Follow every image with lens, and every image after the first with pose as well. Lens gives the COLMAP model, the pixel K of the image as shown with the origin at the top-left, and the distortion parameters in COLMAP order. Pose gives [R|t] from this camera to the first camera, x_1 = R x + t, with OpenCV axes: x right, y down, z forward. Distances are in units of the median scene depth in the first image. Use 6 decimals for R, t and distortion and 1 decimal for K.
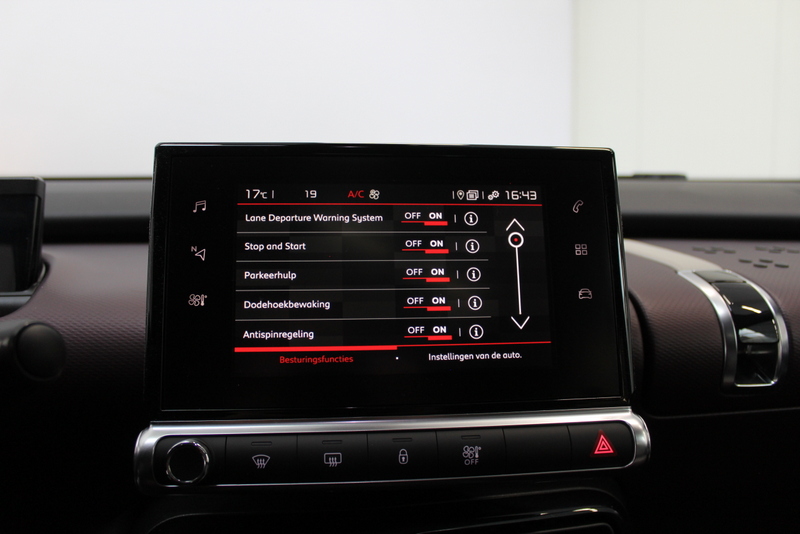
lens RADIAL K [[647.5, 0, 400.0], [0, 647.5, 267.0], [0, 0, 1]] dist [-0.172828, 0.126397]
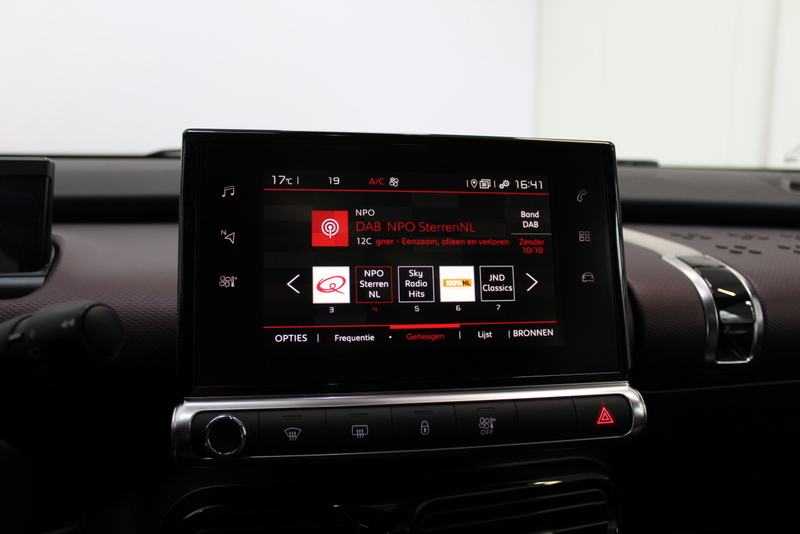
lens RADIAL K [[647.5, 0, 400.0], [0, 647.5, 267.0], [0, 0, 1]] dist [-0.172828, 0.126397]
pose [[0.998138, 0.006362, 0.060658, -0.091559], [-0.008310, 0.999456, 0.031918, -0.006964], [-0.060422, -0.032363, 0.997648, -0.057596]]
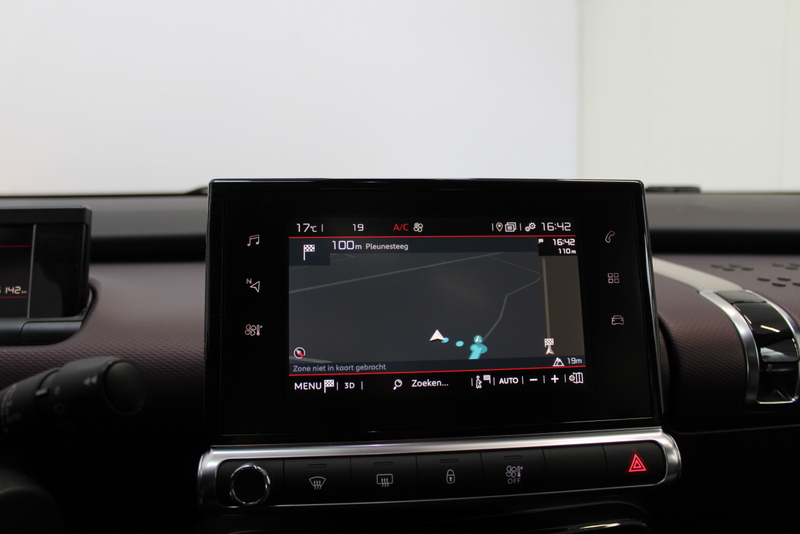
lens RADIAL K [[647.5, 0, 400.0], [0, 647.5, 267.0], [0, 0, 1]] dist [-0.172828, 0.126397]
pose [[0.999931, -0.006126, -0.010024, -0.058407], [0.006060, 0.999959, -0.006684, -0.040217], [0.010065, 0.006623, 0.999927, -0.054842]]
